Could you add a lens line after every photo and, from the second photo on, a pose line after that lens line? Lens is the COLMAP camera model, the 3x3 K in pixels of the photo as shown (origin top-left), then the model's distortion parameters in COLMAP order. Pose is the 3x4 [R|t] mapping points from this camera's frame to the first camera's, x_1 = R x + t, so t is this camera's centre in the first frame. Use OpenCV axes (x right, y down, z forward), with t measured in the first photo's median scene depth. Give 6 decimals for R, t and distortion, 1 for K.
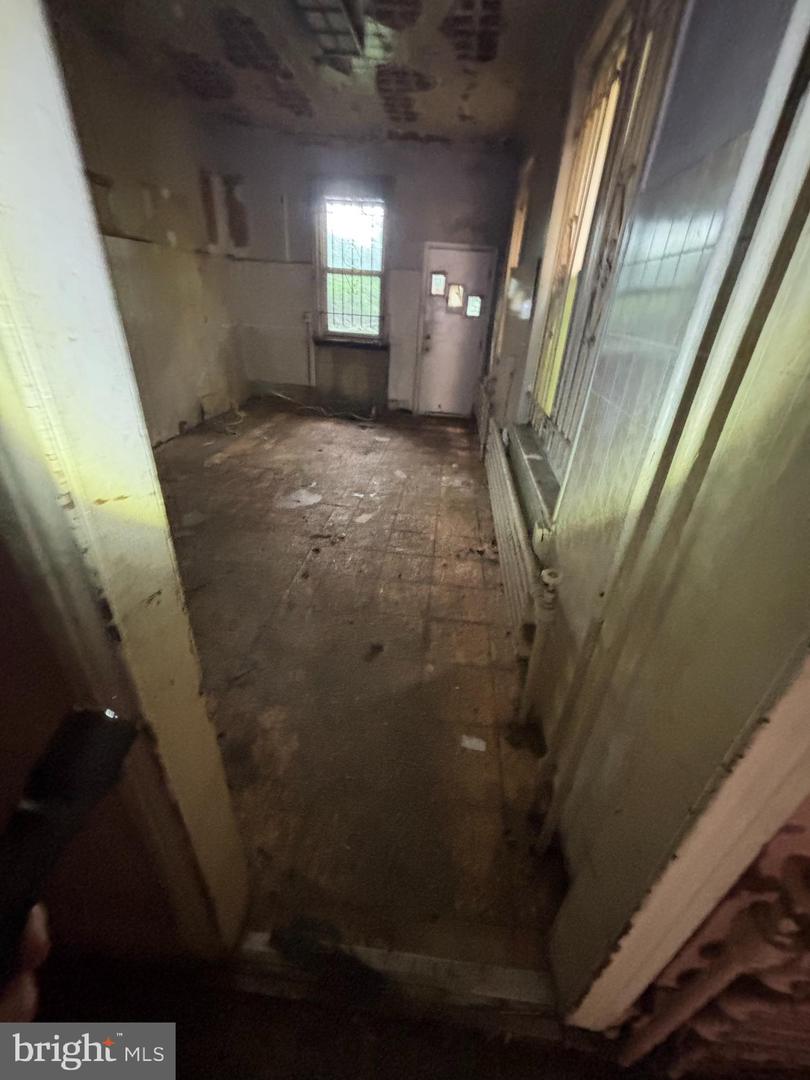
lens RADIAL K [[441.5, 0, 404.2], [0, 441.5, 535.7], [0, 0, 1]] dist [0.001163, 0.000009]
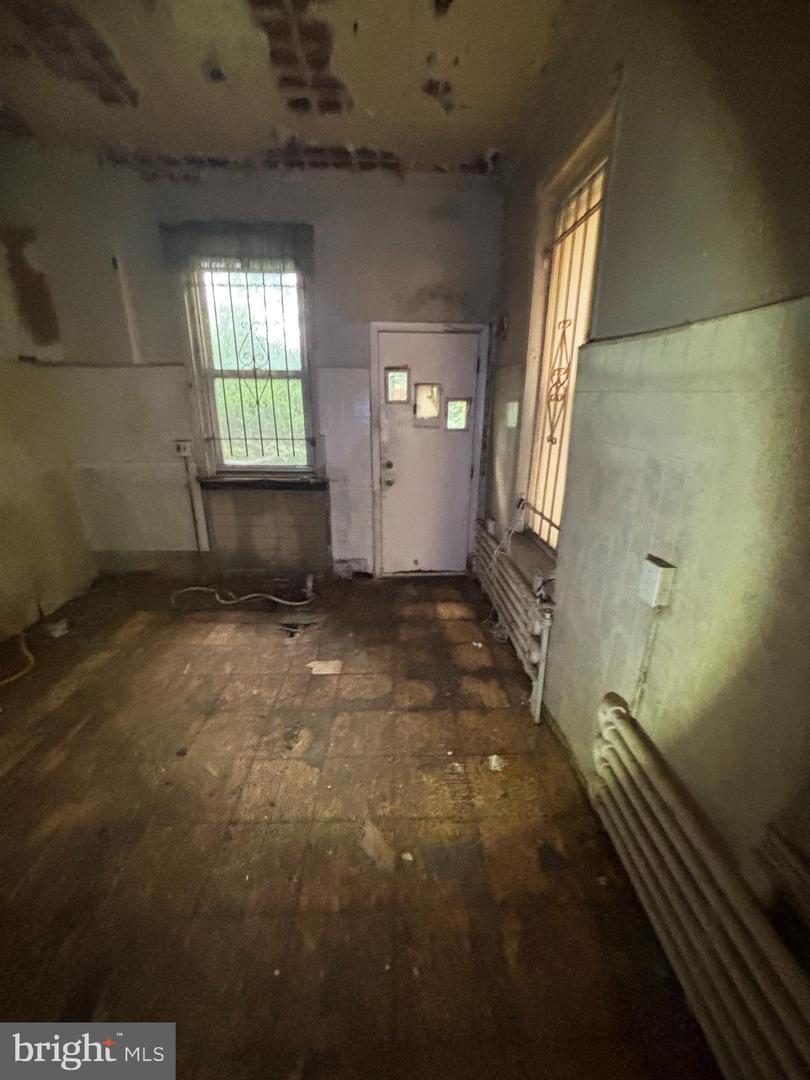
lens RADIAL K [[439.2, 0, 405.0], [0, 439.2, 540.0], [0, 0, 1]] dist [0.004502, -0.000310]
pose [[0.989885, -0.092132, 0.107885, -0.000110], [0.109289, 0.980087, -0.165786, -0.253799], [-0.090463, 0.175900, 0.980243, 0.432723]]
